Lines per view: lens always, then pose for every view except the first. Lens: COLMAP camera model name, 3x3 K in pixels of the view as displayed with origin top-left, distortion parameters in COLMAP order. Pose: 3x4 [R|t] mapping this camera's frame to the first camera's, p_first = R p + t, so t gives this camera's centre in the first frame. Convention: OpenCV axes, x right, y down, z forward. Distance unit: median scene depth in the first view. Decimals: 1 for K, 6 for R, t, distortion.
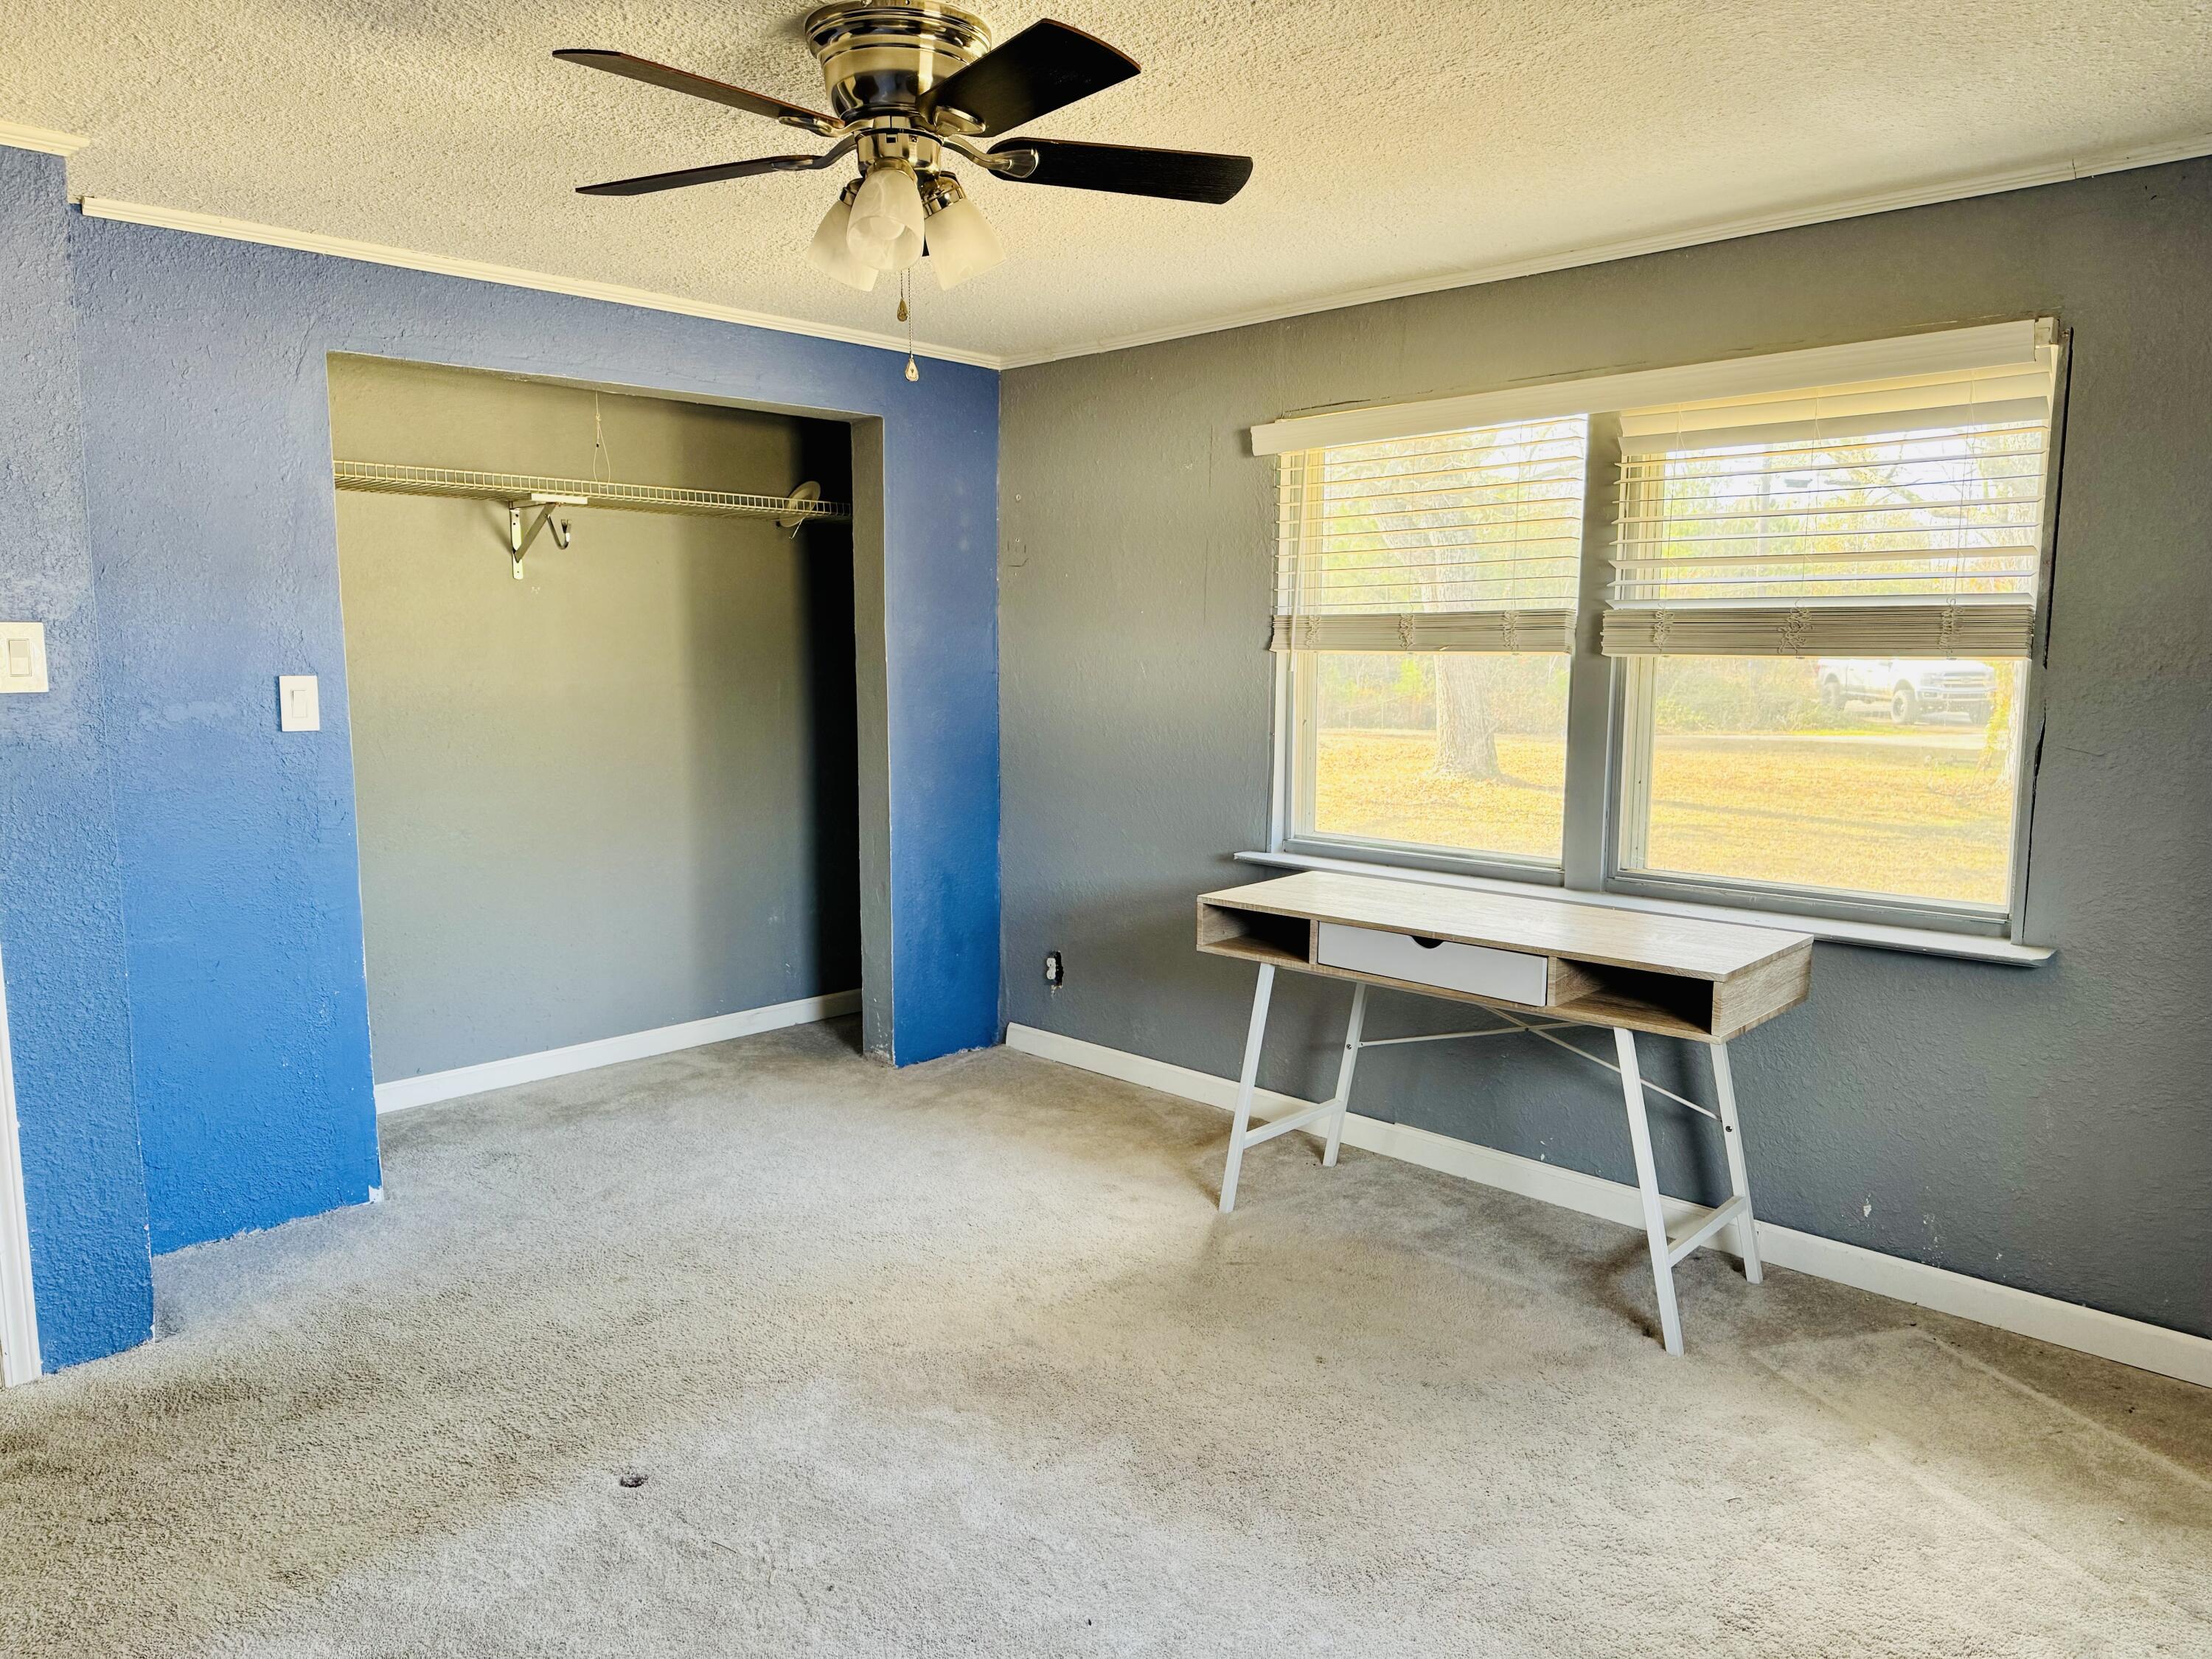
lens RADIAL K [[1546.8, 0, 1113.2], [0, 1546.8, 834.6], [0, 0, 1]] dist [0.047346, -0.050641]
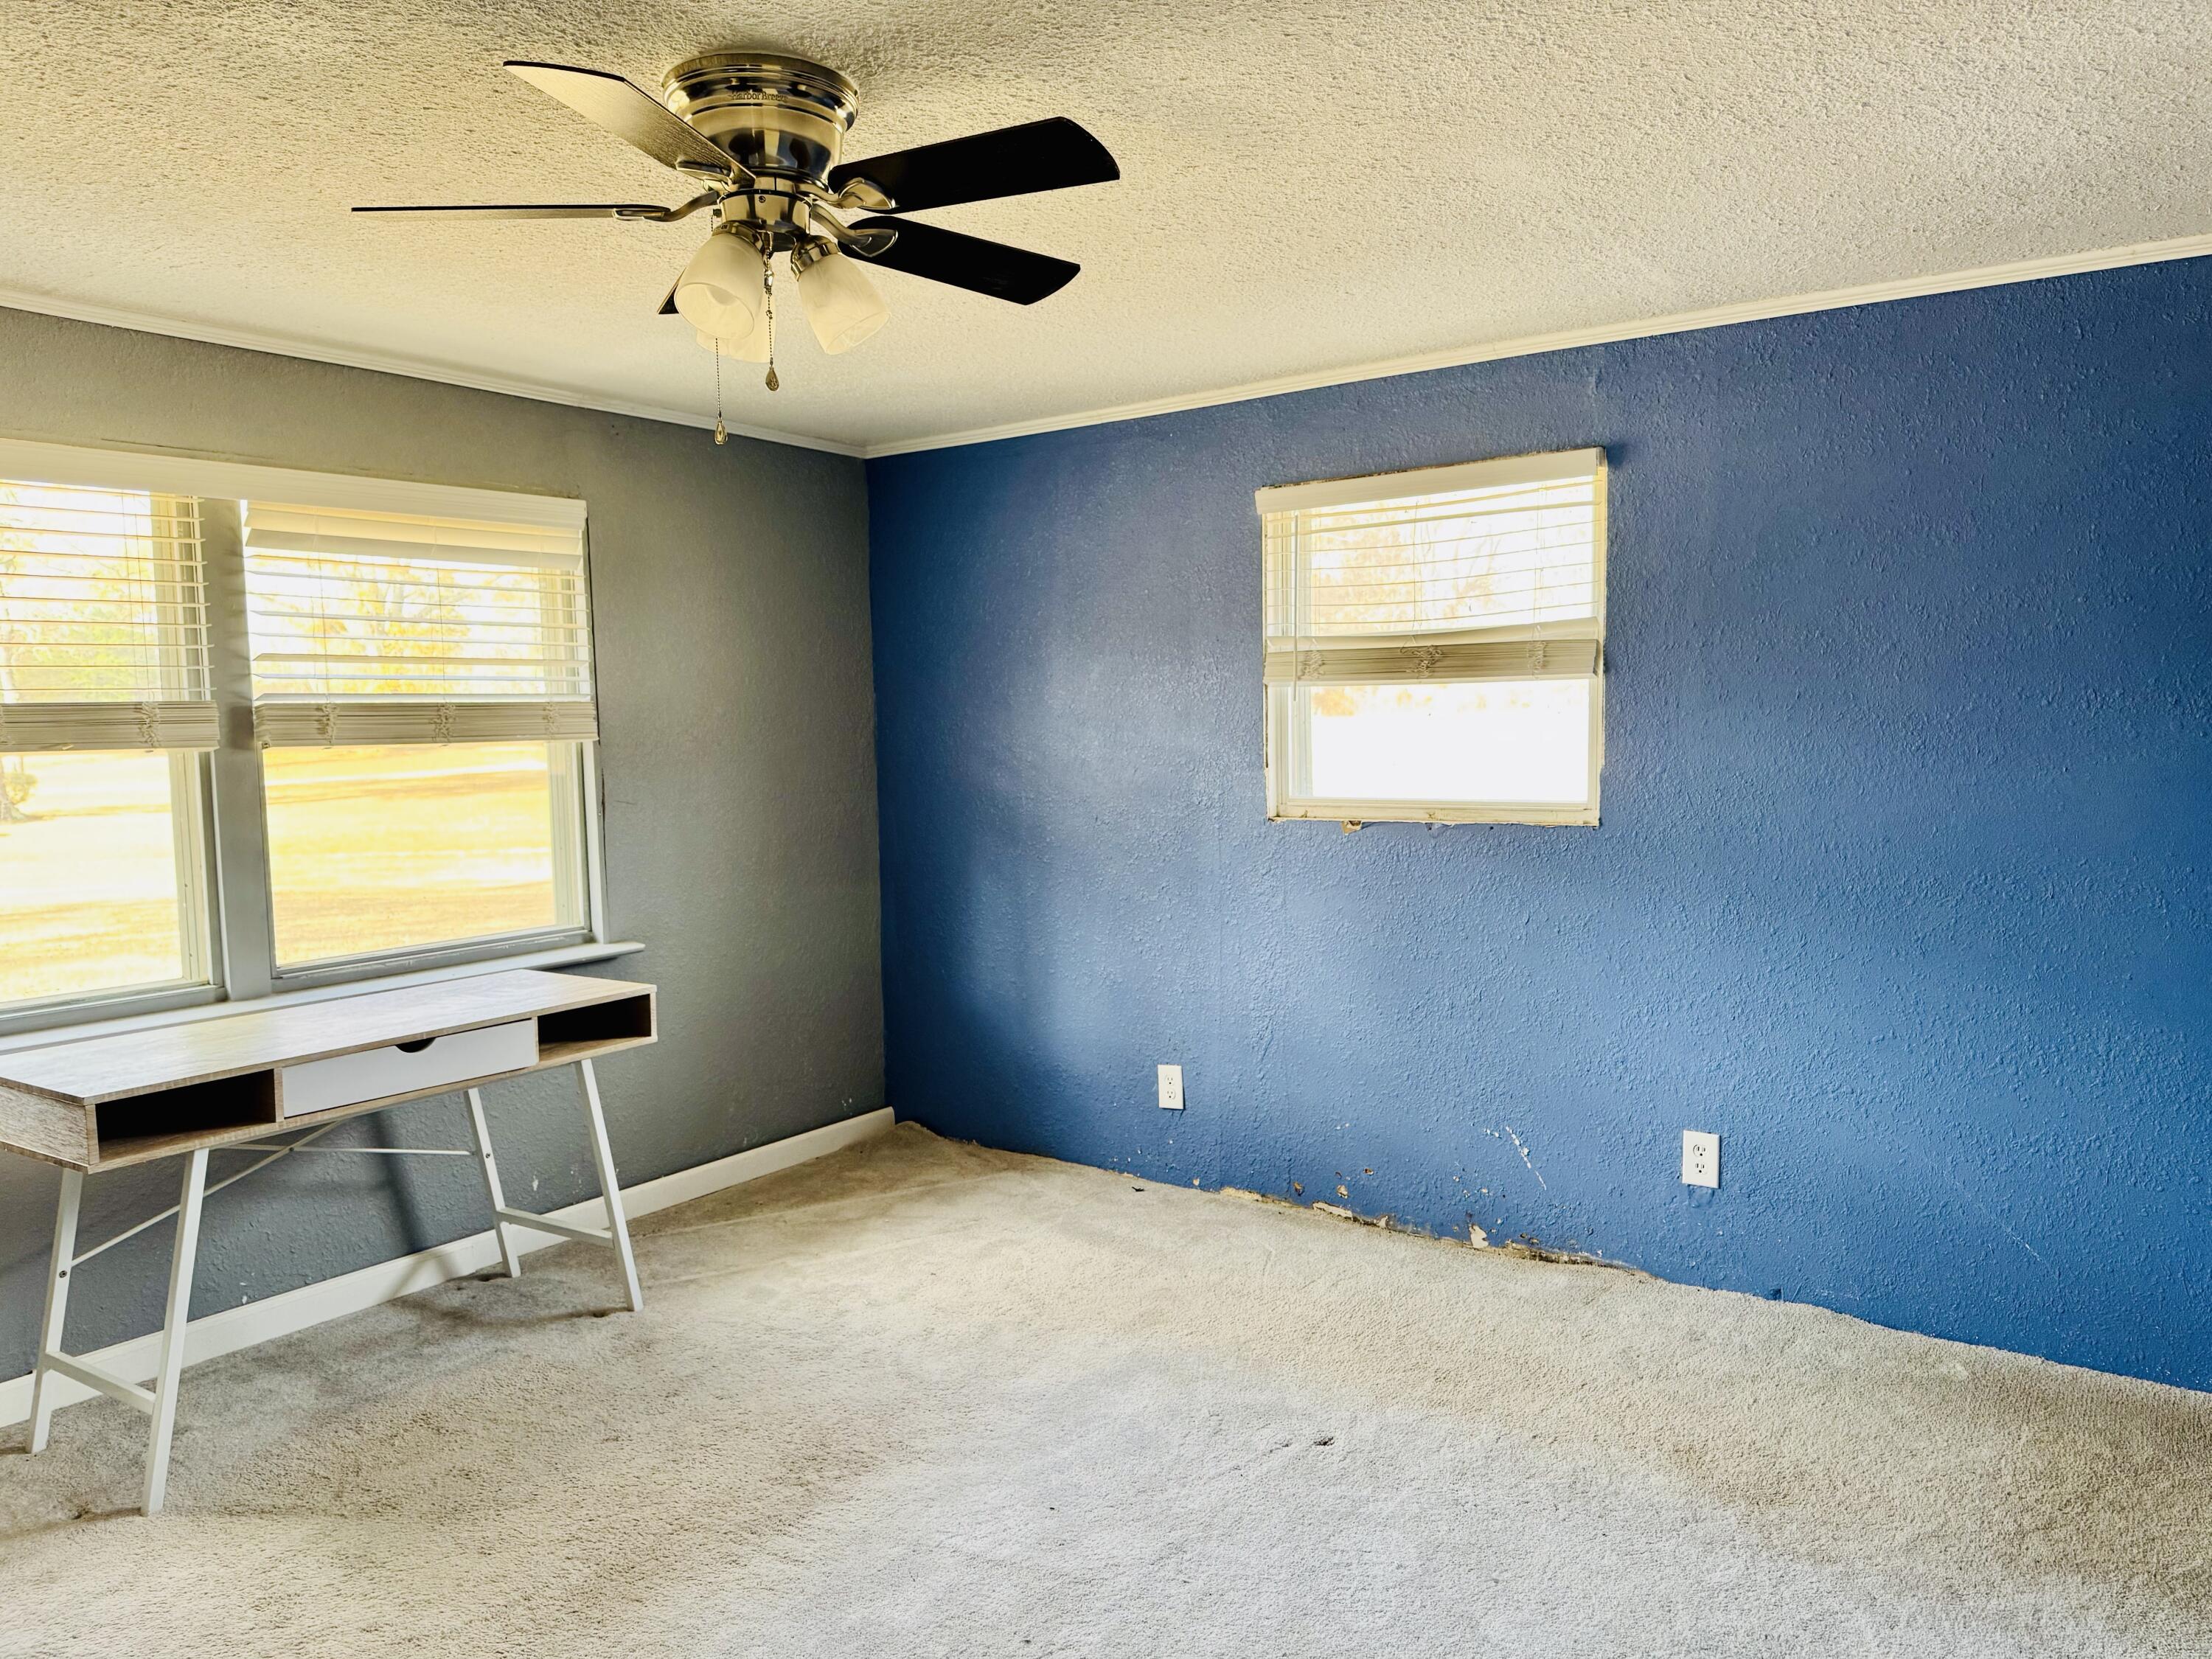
lens RADIAL K [[1546.8, 0, 1113.4], [0, 1546.8, 830.3], [0, 0, 1]] dist [0.047346, -0.050641]
pose [[-0.155752, -0.075735, 0.984889, -0.755572], [0.140729, 0.985185, 0.098013, -0.090151], [-0.977720, 0.153868, -0.142786, 0.654445]]
